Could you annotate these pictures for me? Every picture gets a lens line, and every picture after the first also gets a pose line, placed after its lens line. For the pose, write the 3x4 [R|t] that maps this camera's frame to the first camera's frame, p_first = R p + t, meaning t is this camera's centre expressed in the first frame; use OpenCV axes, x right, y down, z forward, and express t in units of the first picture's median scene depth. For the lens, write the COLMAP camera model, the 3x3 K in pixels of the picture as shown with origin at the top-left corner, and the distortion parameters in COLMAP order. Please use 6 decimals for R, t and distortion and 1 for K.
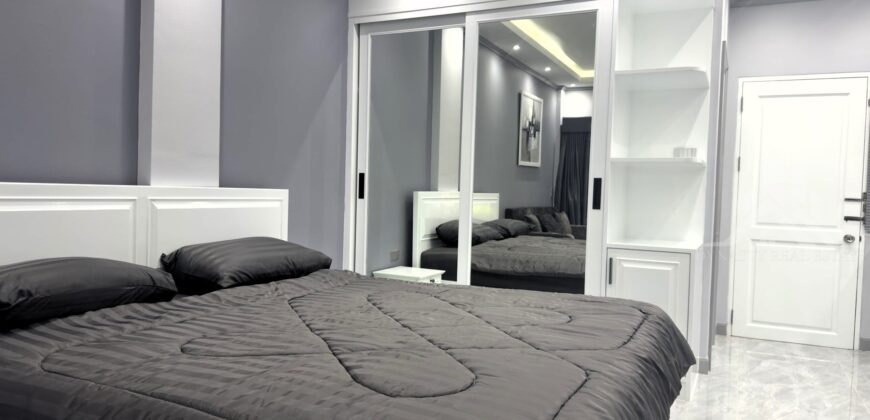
lens RADIAL K [[601.5, 0, 436.9], [0, 601.5, 215.7], [0, 0, 1]] dist [0.019793, -0.014816]
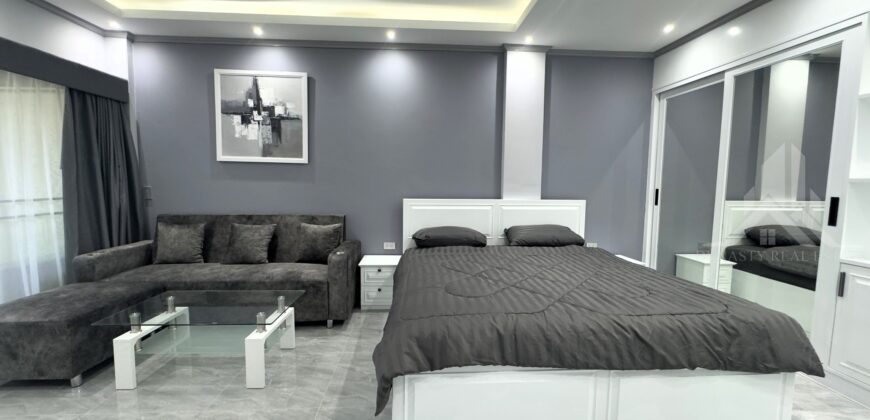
lens RADIAL K [[351.5, 0, 428.0], [0, 351.5, 207.6], [0, 0, 1]] dist [0.004580, 0.000260]
pose [[0.496917, 0.042451, -0.866759, 0.352599], [-0.032141, 0.999018, 0.030502, -0.030556], [0.867203, 0.012702, 0.497793, 0.036441]]
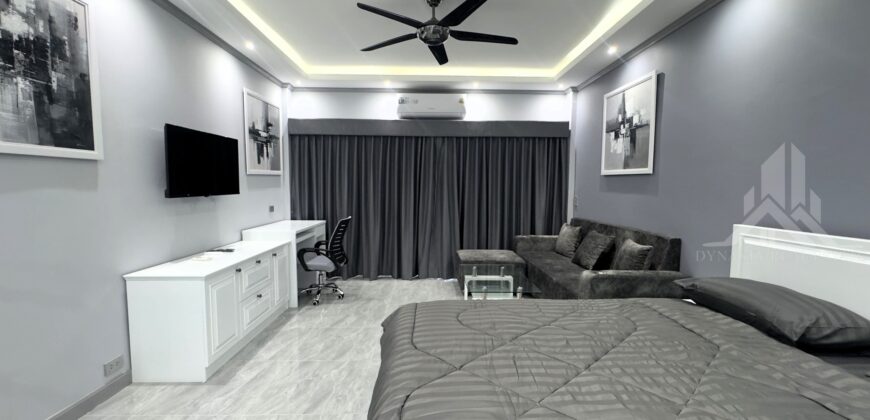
lens RADIAL K [[351.5, 0, 438.2], [0, 351.5, 206.8], [0, 0, 1]] dist [0.004580, 0.000260]
pose [[-0.876977, -0.004761, -0.480509, 0.224782], [-0.050704, 0.995286, 0.082679, -0.069208], [0.477850, 0.096871, -0.873084, 0.626631]]
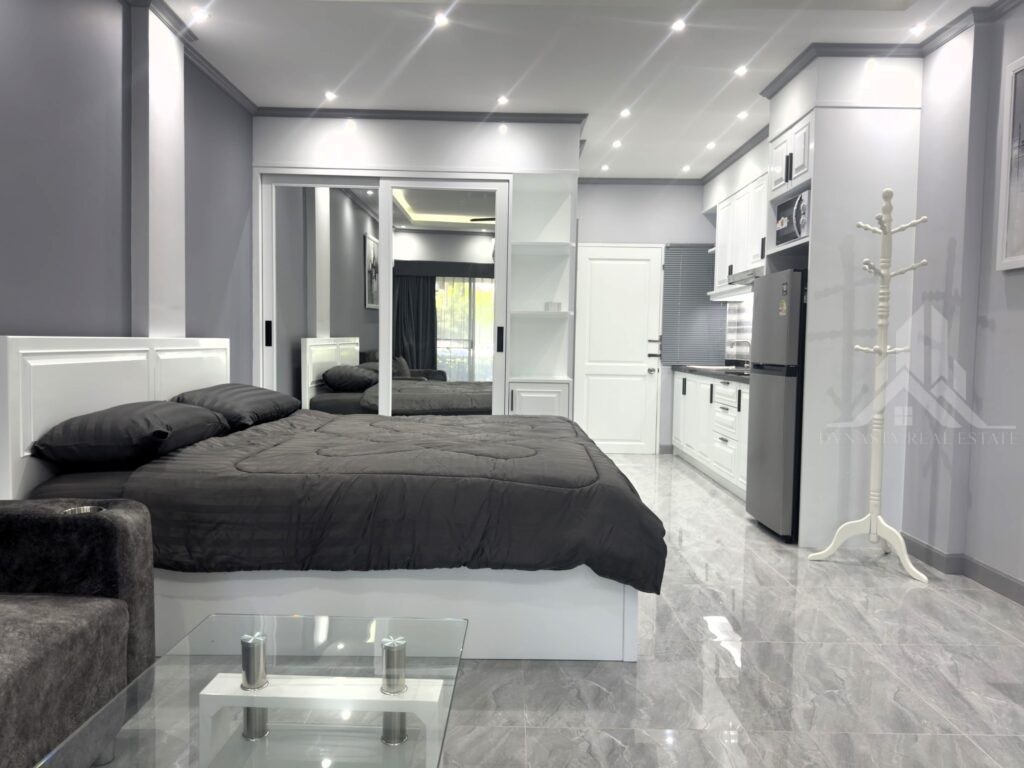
lens RADIAL K [[717.8, 0, 513.1], [0, 717.8, 385.6], [0, 0, 1]] dist [0.055695, -0.001273]
pose [[0.892860, -0.040796, 0.448482, -0.294639], [0.025543, 0.998873, 0.040009, 0.000297], [-0.449608, -0.024267, 0.892896, -0.266342]]
